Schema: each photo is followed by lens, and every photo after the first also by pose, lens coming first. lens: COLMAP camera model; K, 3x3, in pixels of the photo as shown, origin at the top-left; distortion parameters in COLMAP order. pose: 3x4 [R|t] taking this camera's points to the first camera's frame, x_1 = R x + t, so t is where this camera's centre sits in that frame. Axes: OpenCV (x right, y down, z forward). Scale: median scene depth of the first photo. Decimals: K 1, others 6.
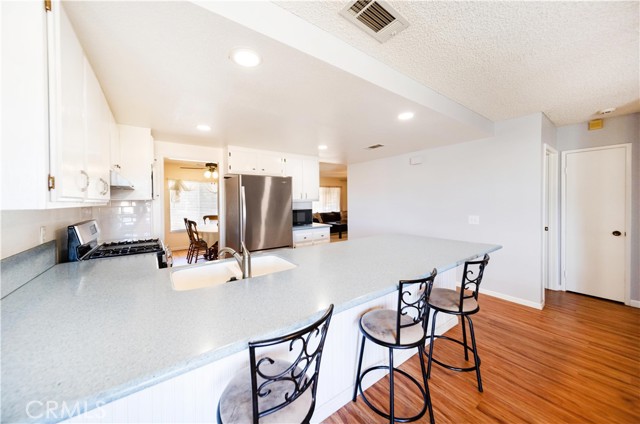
lens RADIAL K [[224.6, 0, 318.4], [0, 224.6, 201.5], [0, 0, 1]] dist [0.007813, -0.000037]
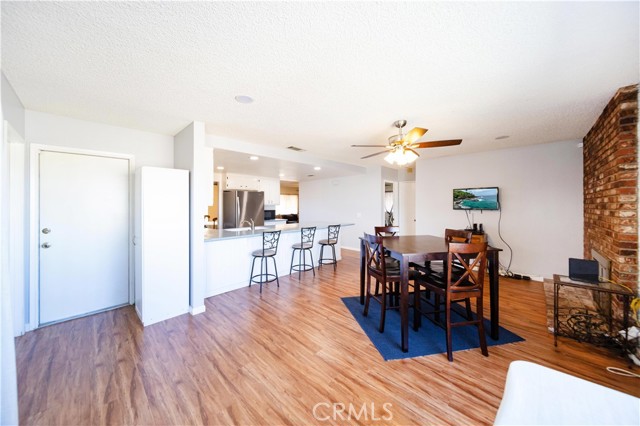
lens RADIAL K [[228.4, 0, 322.4], [0, 228.4, 206.7], [0, 0, 1]] dist [-0.001377, -0.000198]
pose [[0.984395, 0.003753, 0.175934, 0.017191], [-0.004281, 0.999987, 0.002625, 0.004521], [-0.175922, -0.003337, 0.984398, -0.755744]]
